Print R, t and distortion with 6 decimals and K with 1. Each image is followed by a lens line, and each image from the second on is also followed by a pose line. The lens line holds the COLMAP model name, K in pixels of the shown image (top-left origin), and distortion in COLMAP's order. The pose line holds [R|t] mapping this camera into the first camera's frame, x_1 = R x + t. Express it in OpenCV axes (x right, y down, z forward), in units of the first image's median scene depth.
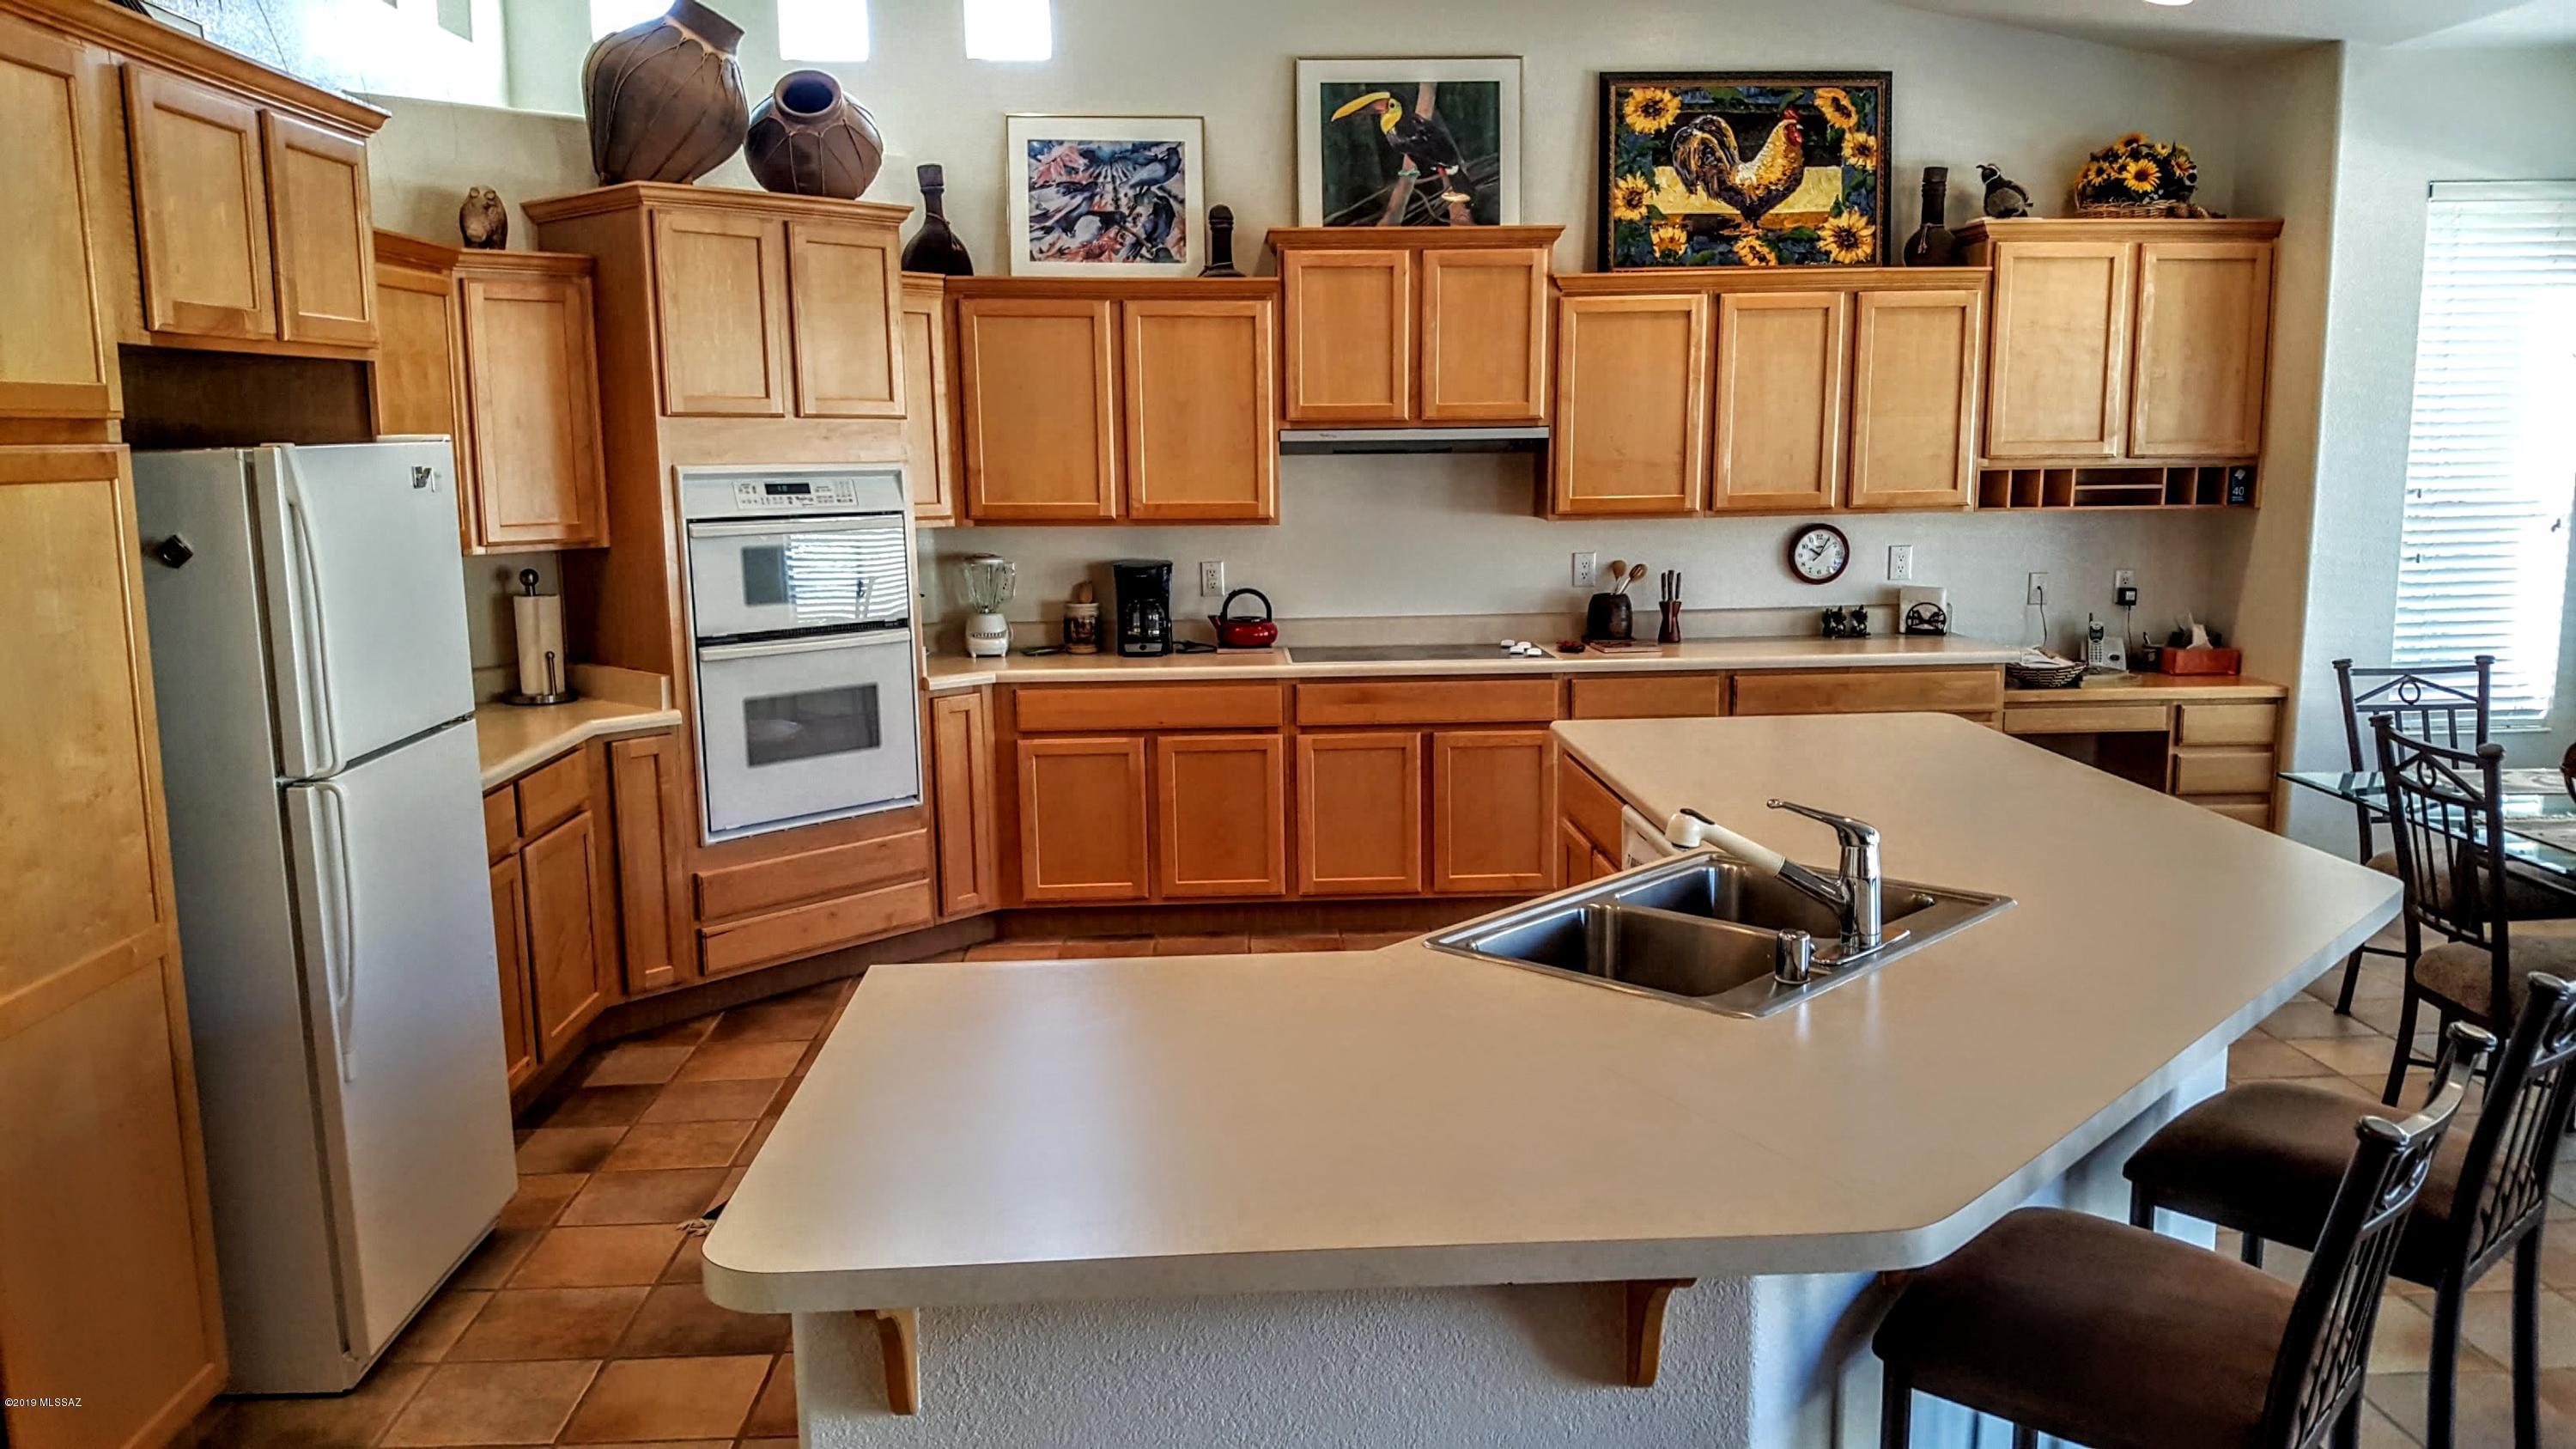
lens RADIAL K [[1939.1, 0, 1295.9], [0, 1939.1, 752.2], [0, 0, 1]] dist [0.202398, -0.445177]
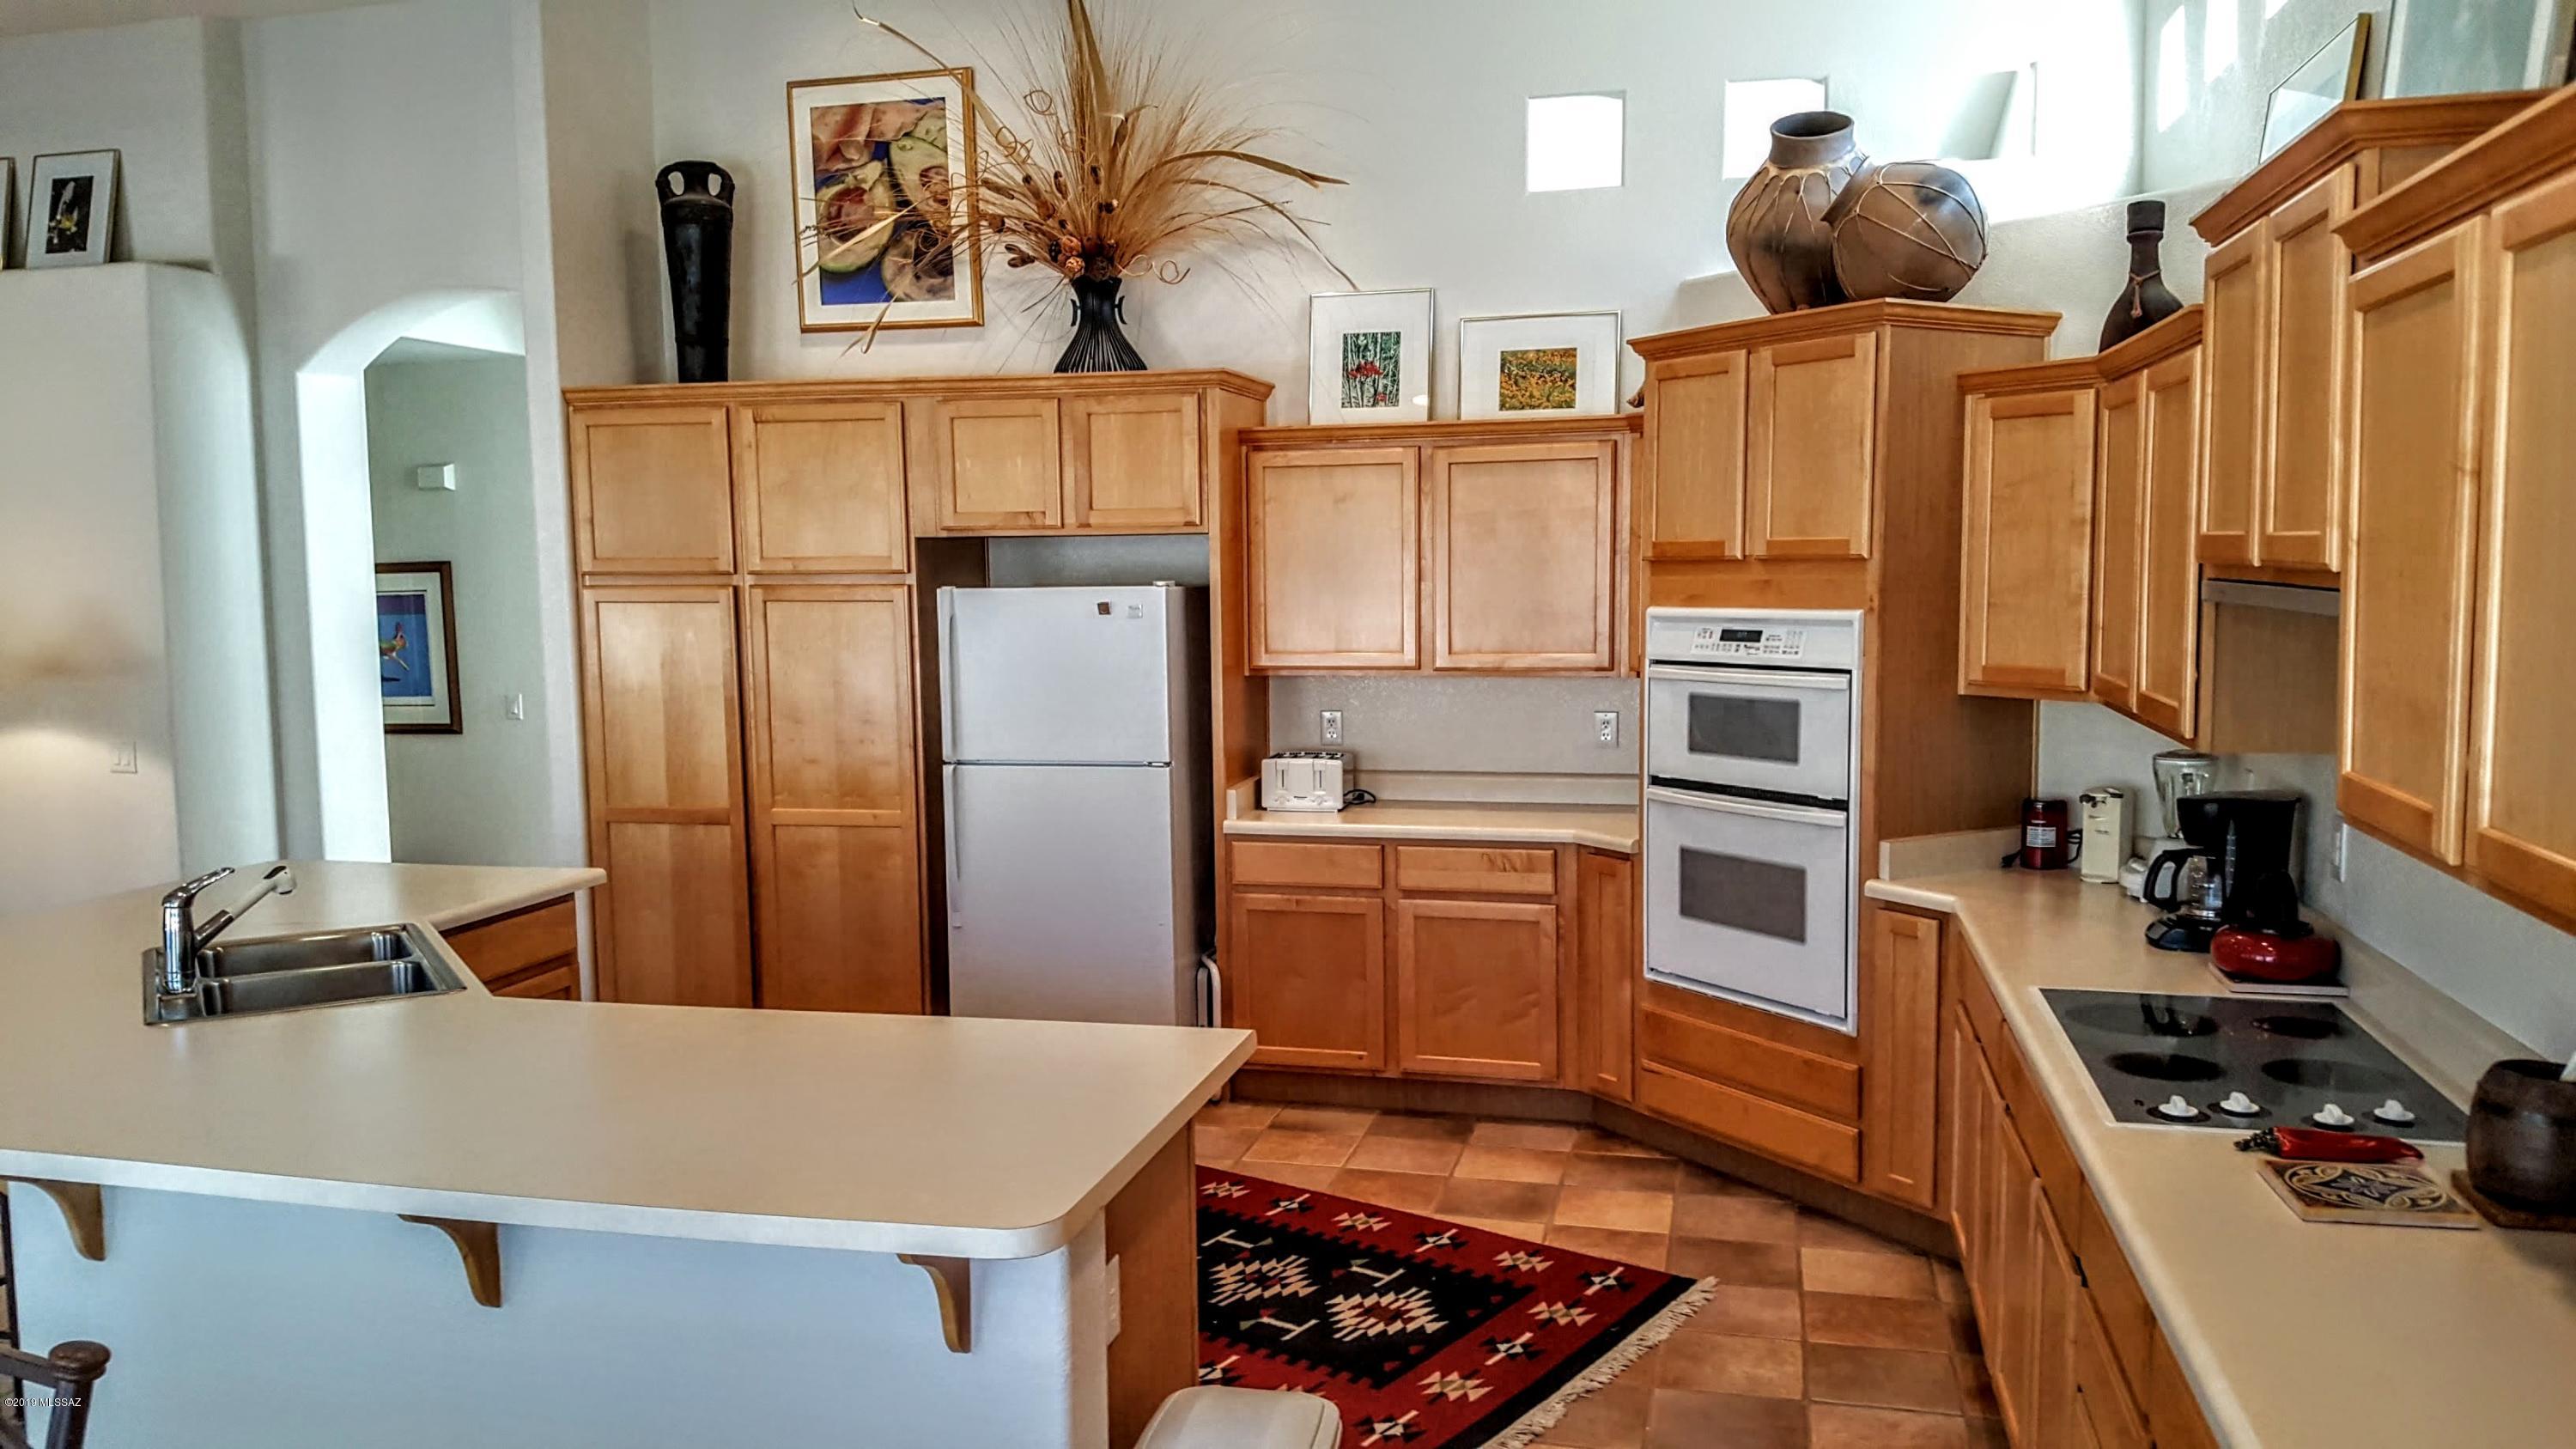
lens RADIAL K [[1939.1, 0, 1295.9], [0, 1939.1, 752.2], [0, 0, 1]] dist [0.202398, -0.445177]
pose [[-0.329834, 0.105225, -0.938156, 0.573328], [-0.134433, 0.978406, 0.157003, -0.166125], [0.934418, 0.177904, -0.308565, 0.927367]]
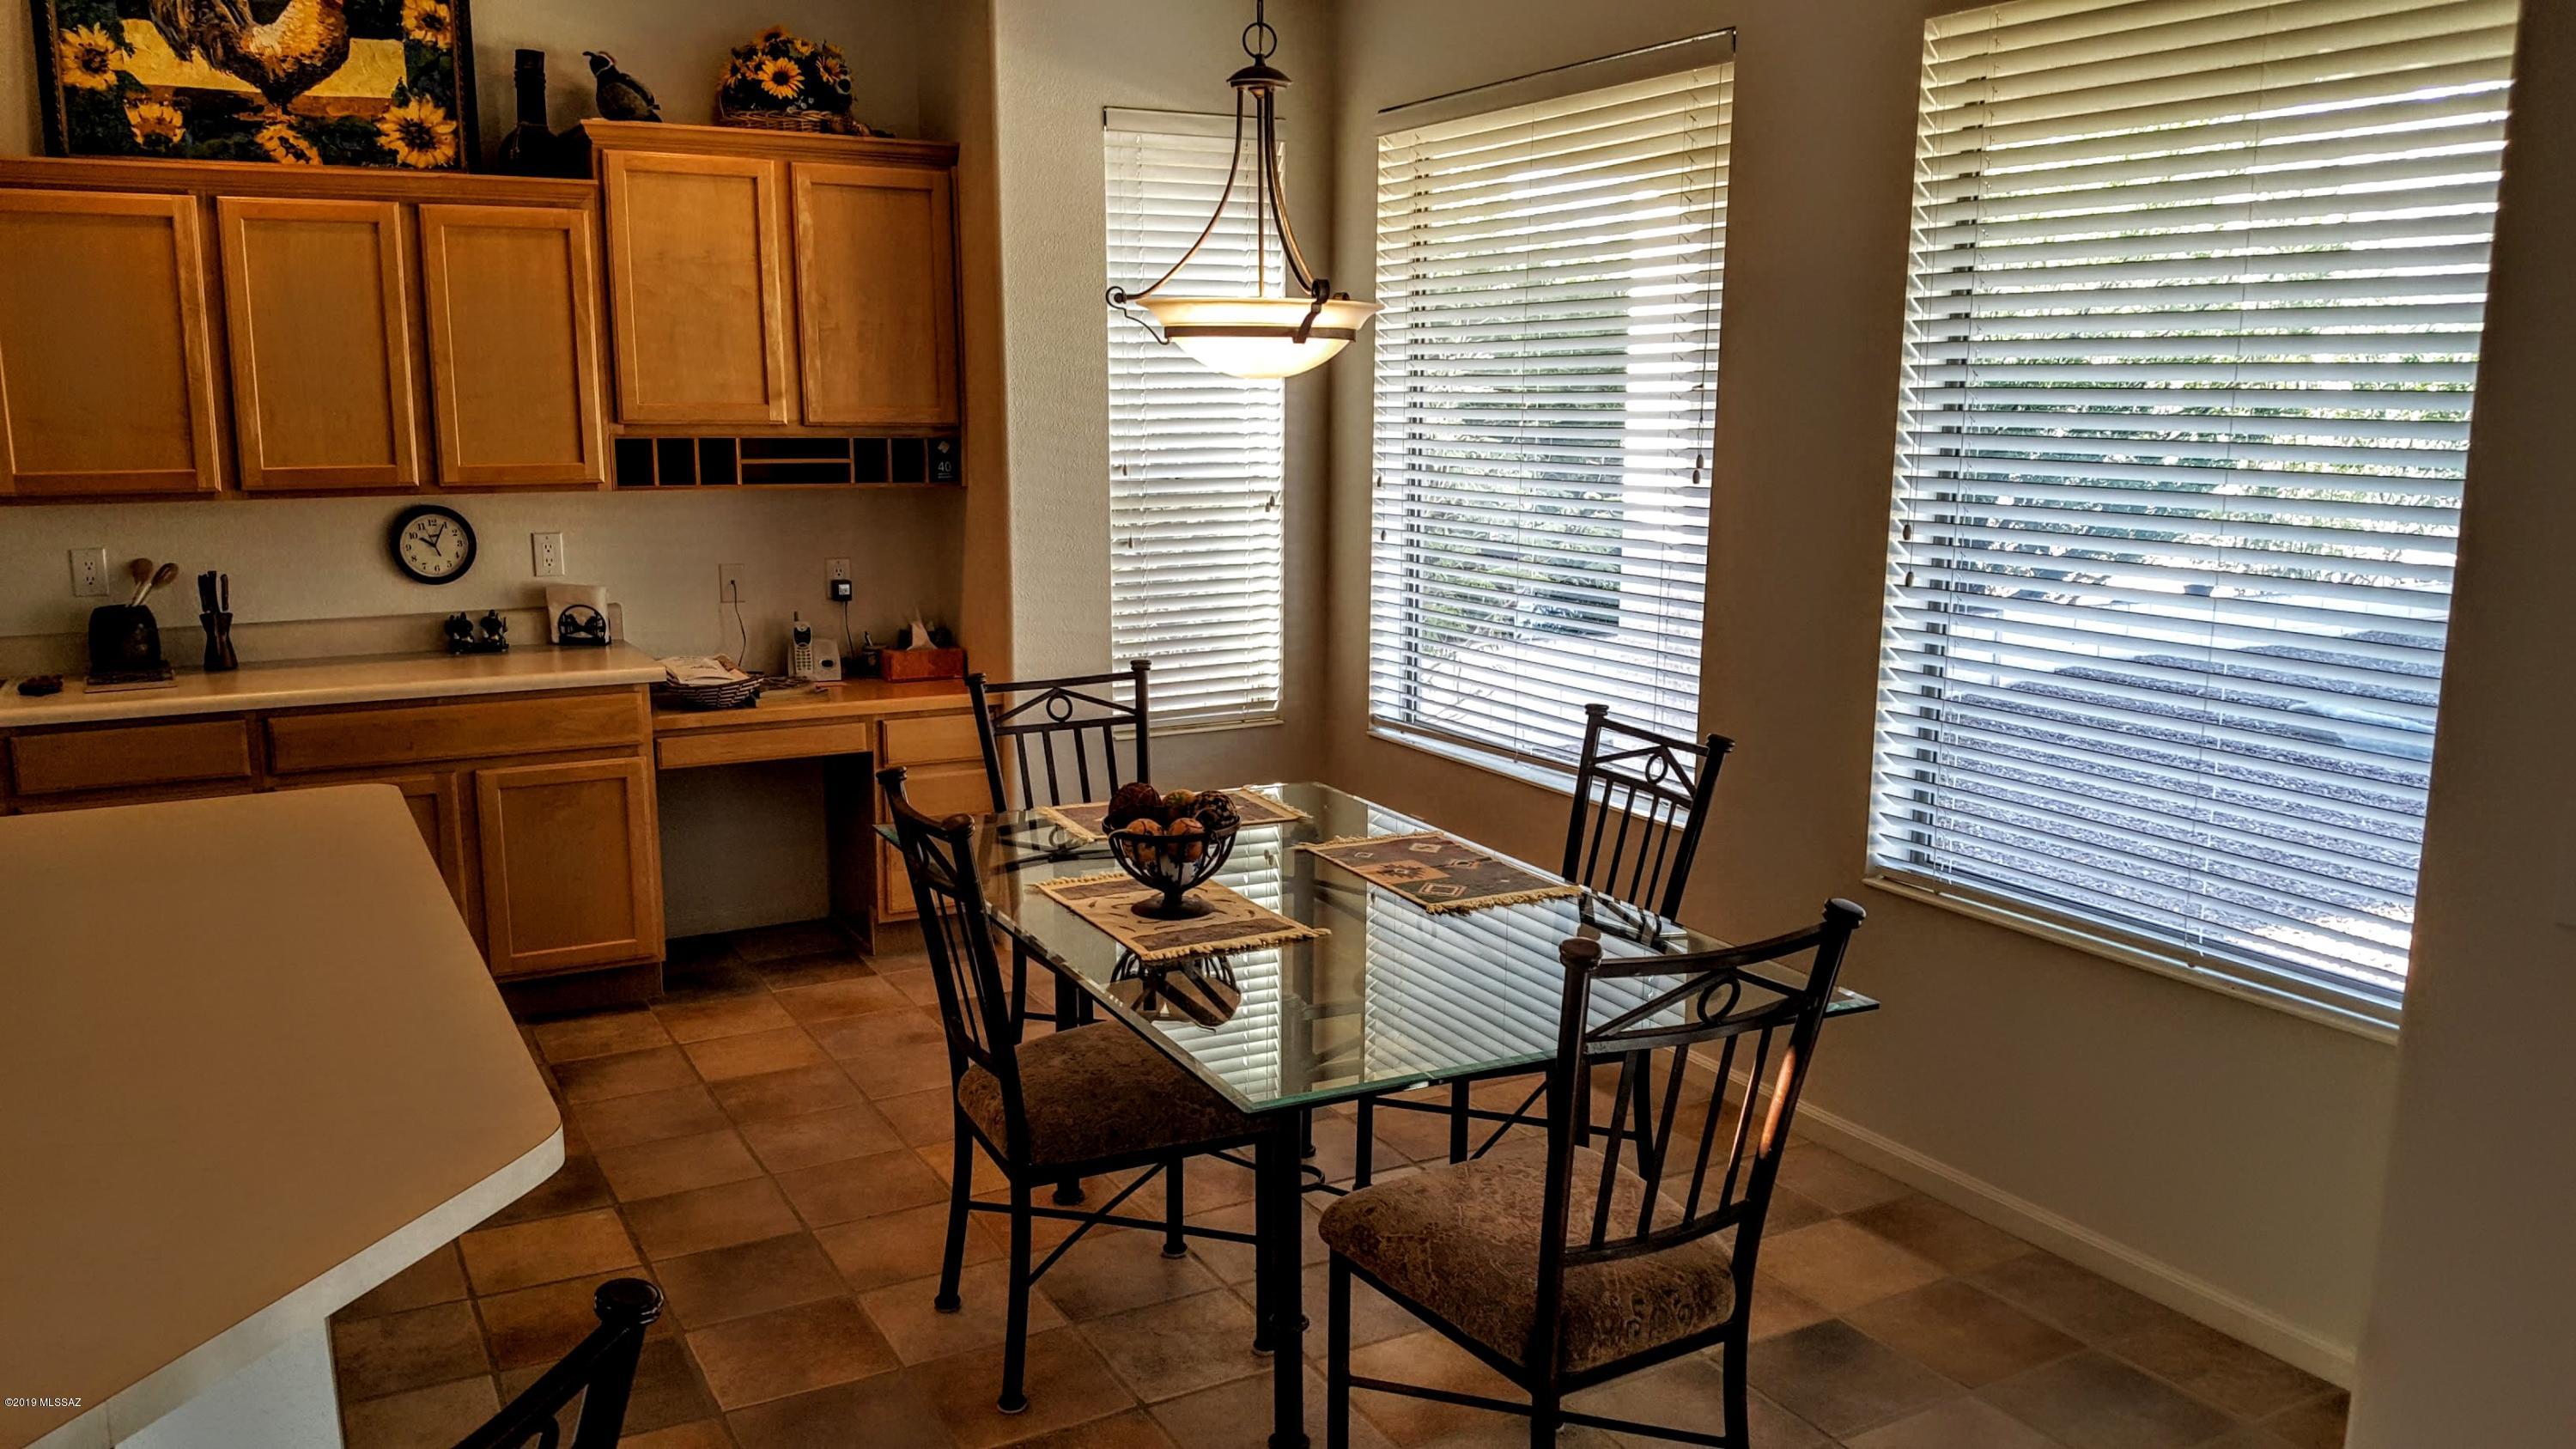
lens RADIAL K [[1985.4, 0, 1292.9], [0, 1985.4, 771.9], [0, 0, 1]] dist [-0.027685, 0.004750]
pose [[0.906814, -0.068557, 0.415918, 0.253348], [0.055381, 0.997509, 0.043678, -0.028863], [-0.417876, -0.016574, 0.908353, 0.163436]]
